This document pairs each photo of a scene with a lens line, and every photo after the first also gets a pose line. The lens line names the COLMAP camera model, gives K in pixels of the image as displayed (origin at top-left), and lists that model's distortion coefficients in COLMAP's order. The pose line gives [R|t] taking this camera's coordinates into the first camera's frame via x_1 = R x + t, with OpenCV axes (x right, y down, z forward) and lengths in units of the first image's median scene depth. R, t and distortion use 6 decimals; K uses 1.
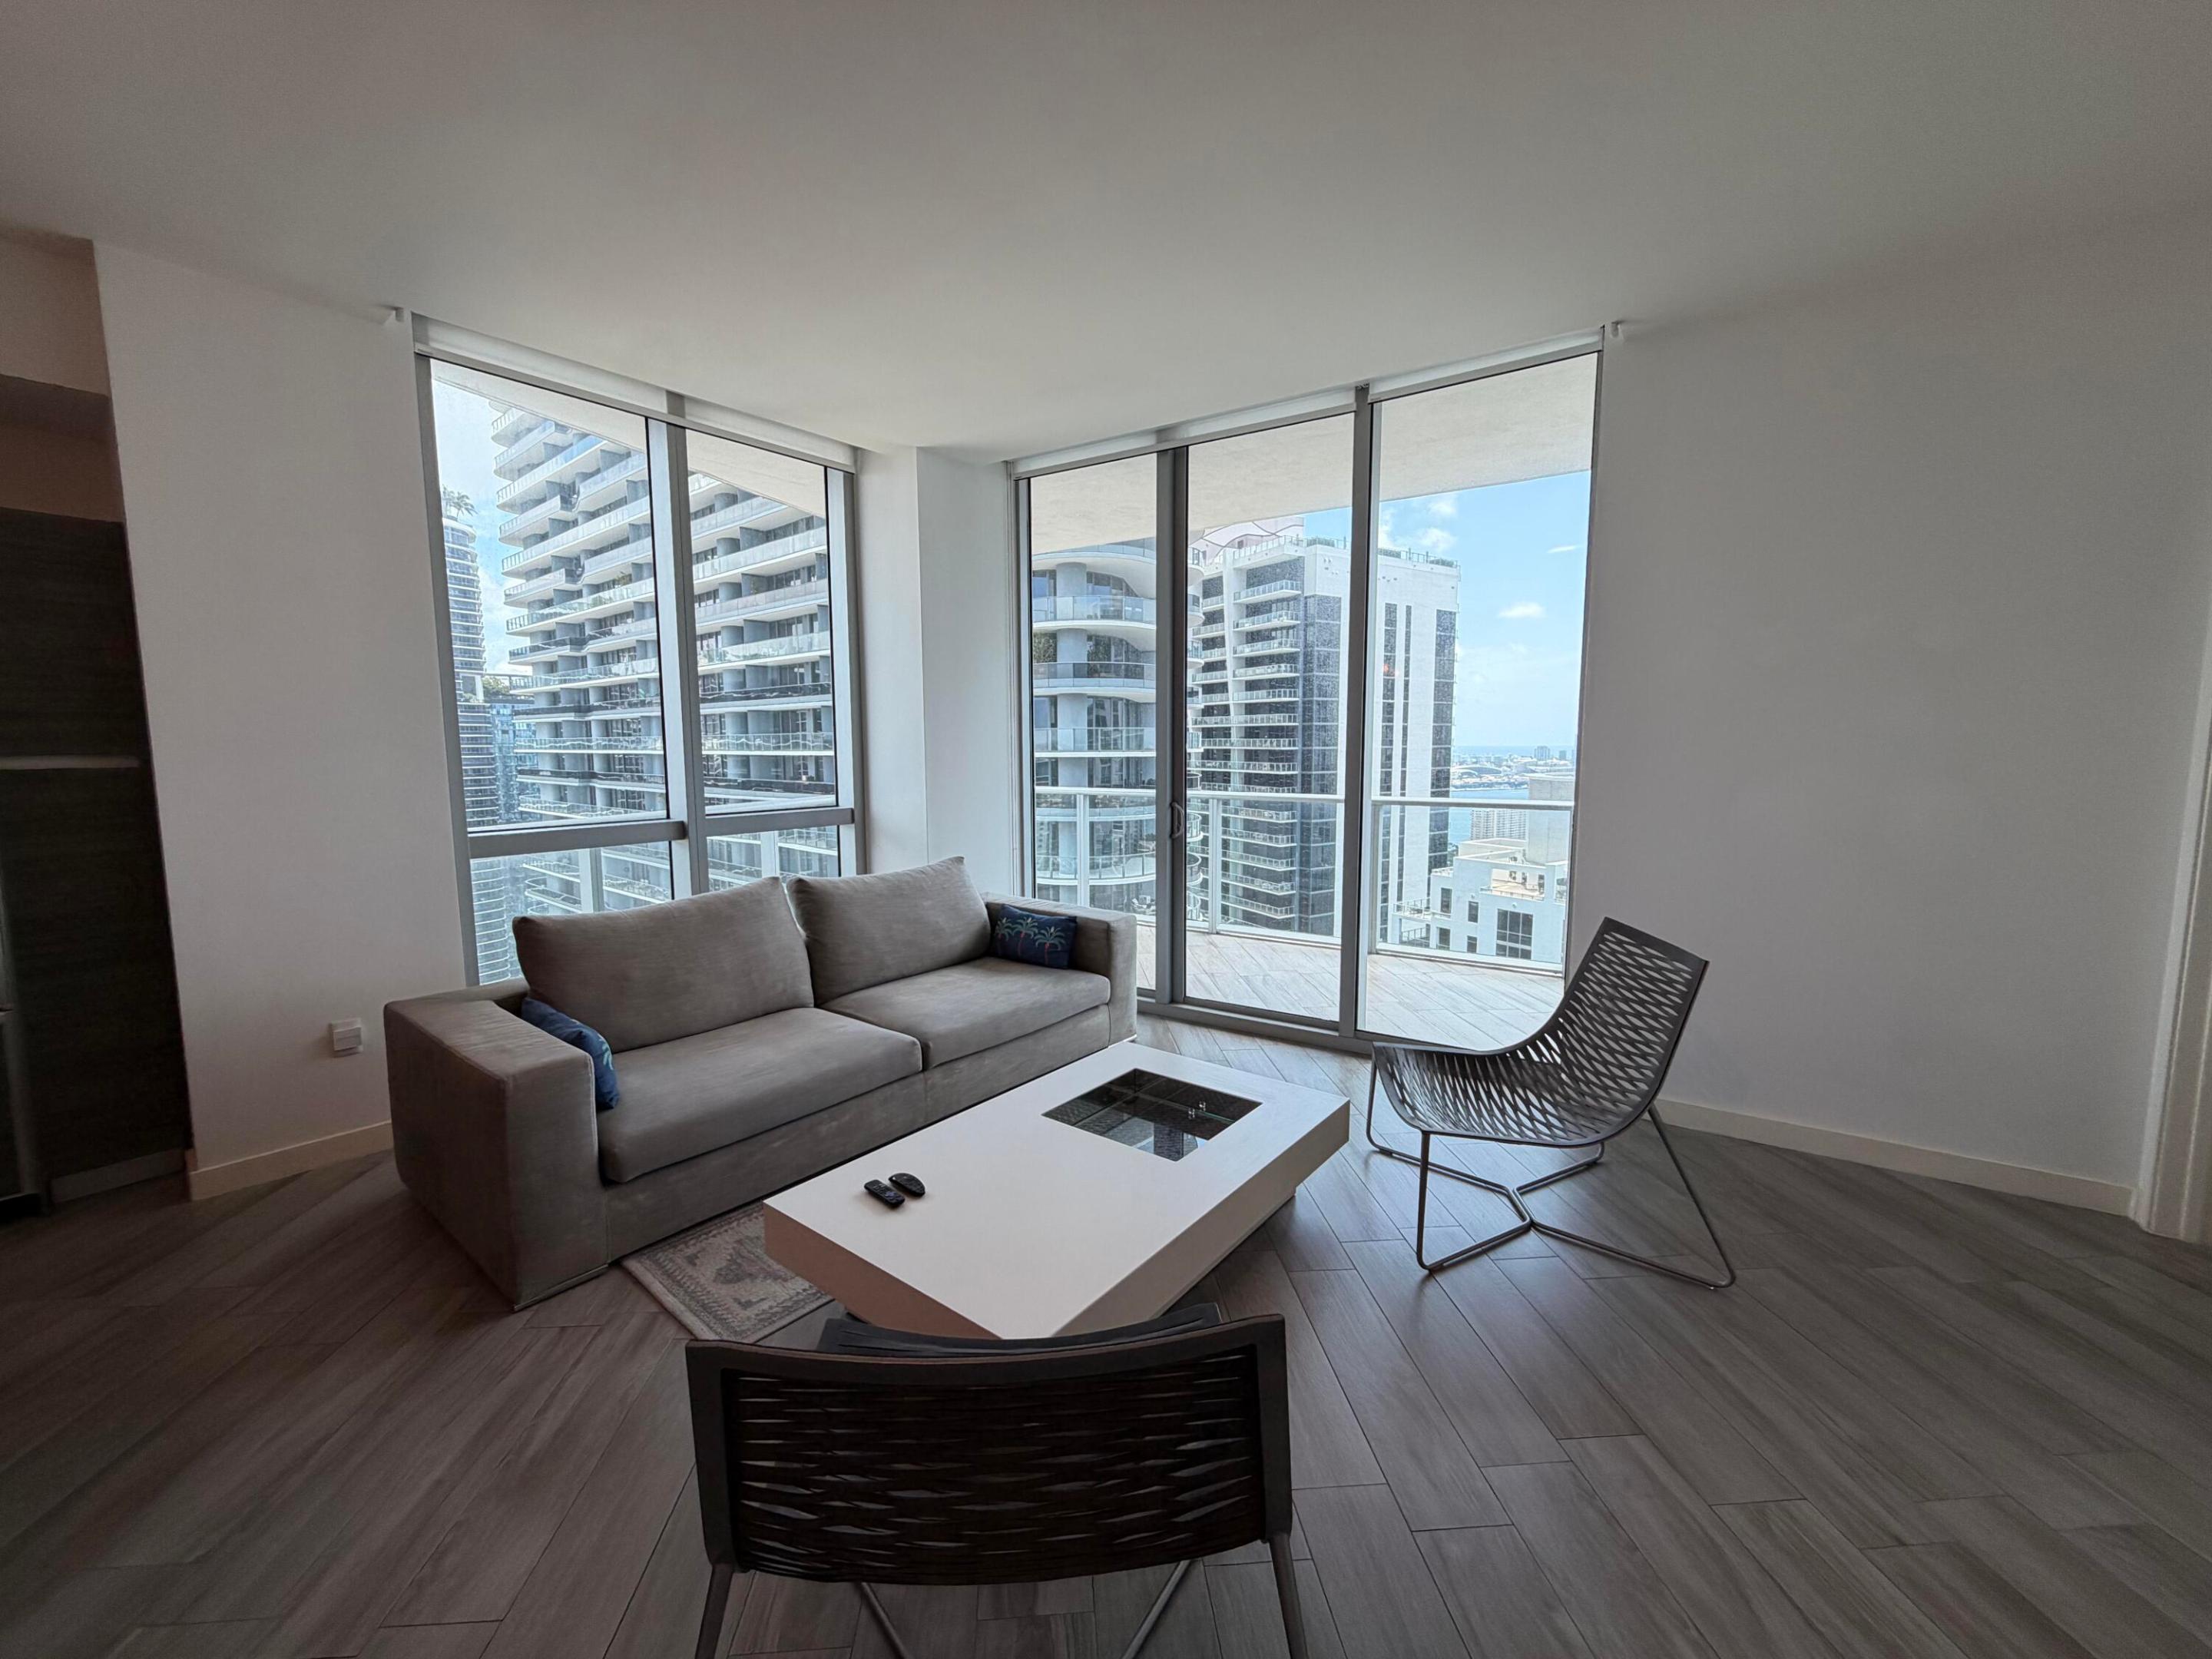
lens RADIAL K [[880.7, 0, 1098.6], [0, 880.7, 833.1], [0, 0, 1]] dist [0.000338, -0.000256]
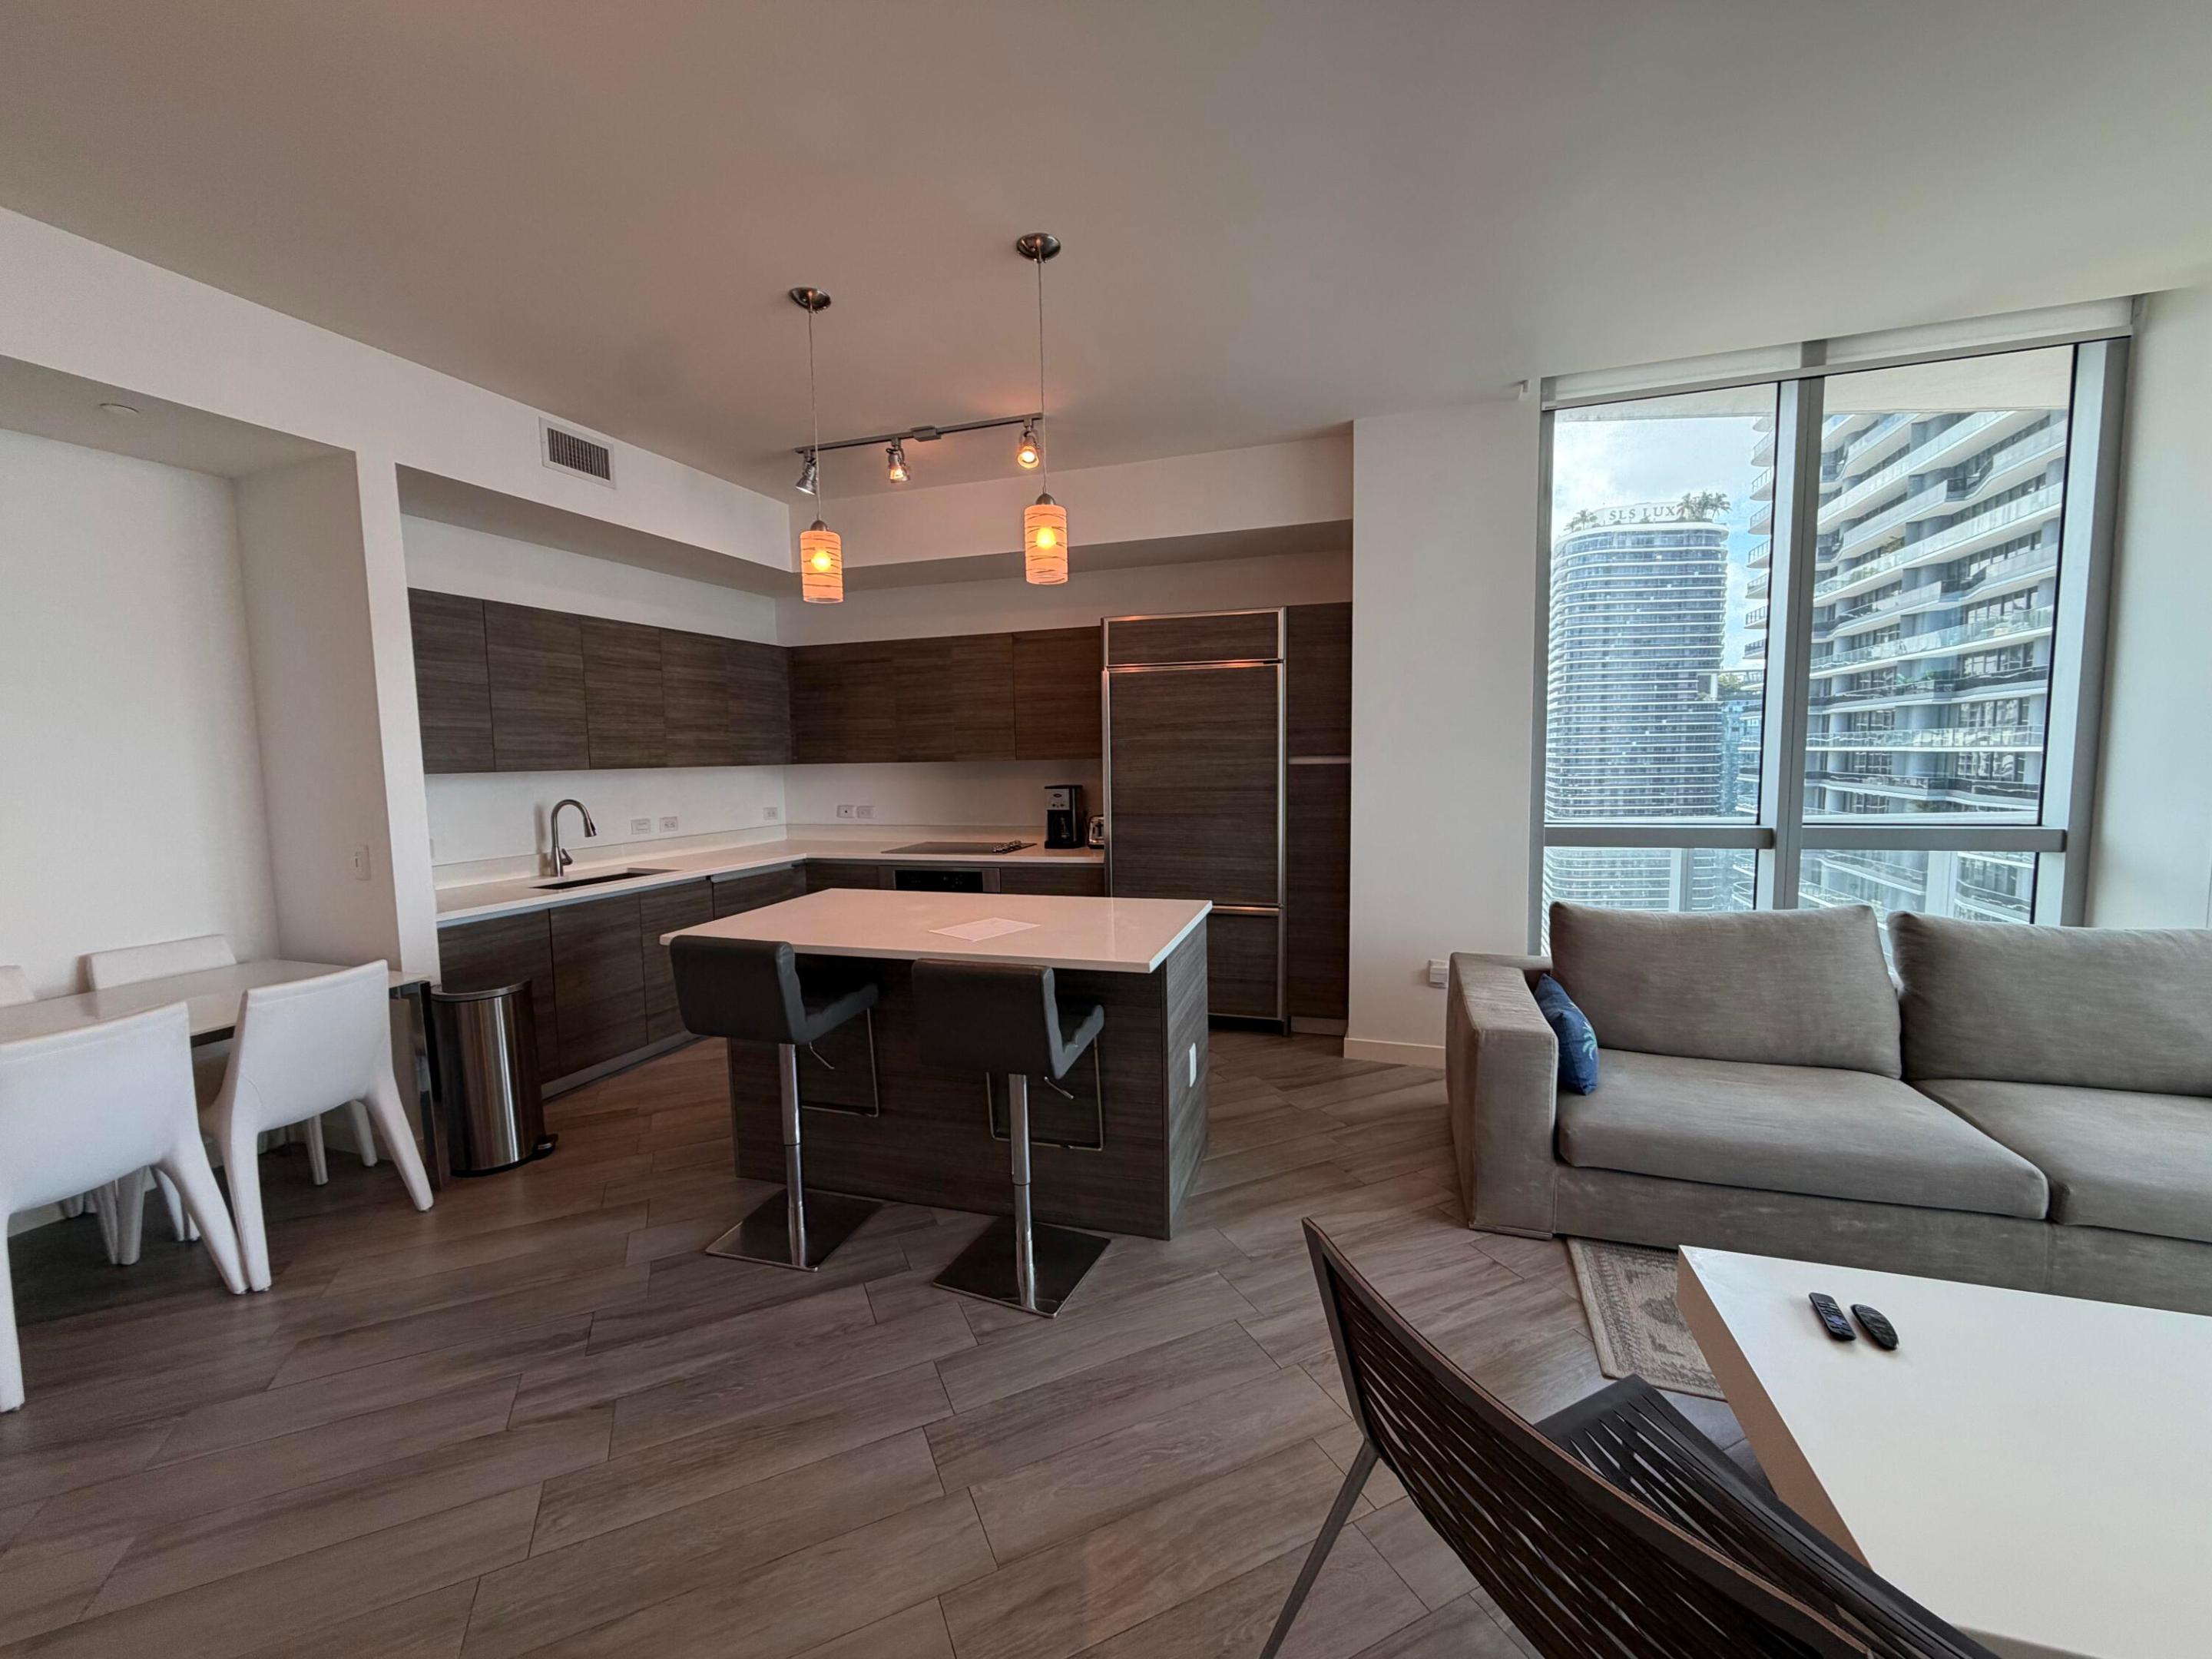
lens RADIAL K [[880.7, 0, 1098.6], [0, 880.7, 833.1], [0, 0, 1]] dist [0.000338, -0.000256]
pose [[0.348938, 0.081604, -0.933586, 0.127603], [-0.079420, 0.995193, 0.057305, -0.006246], [0.933774, 0.054150, 0.353741, 0.052922]]
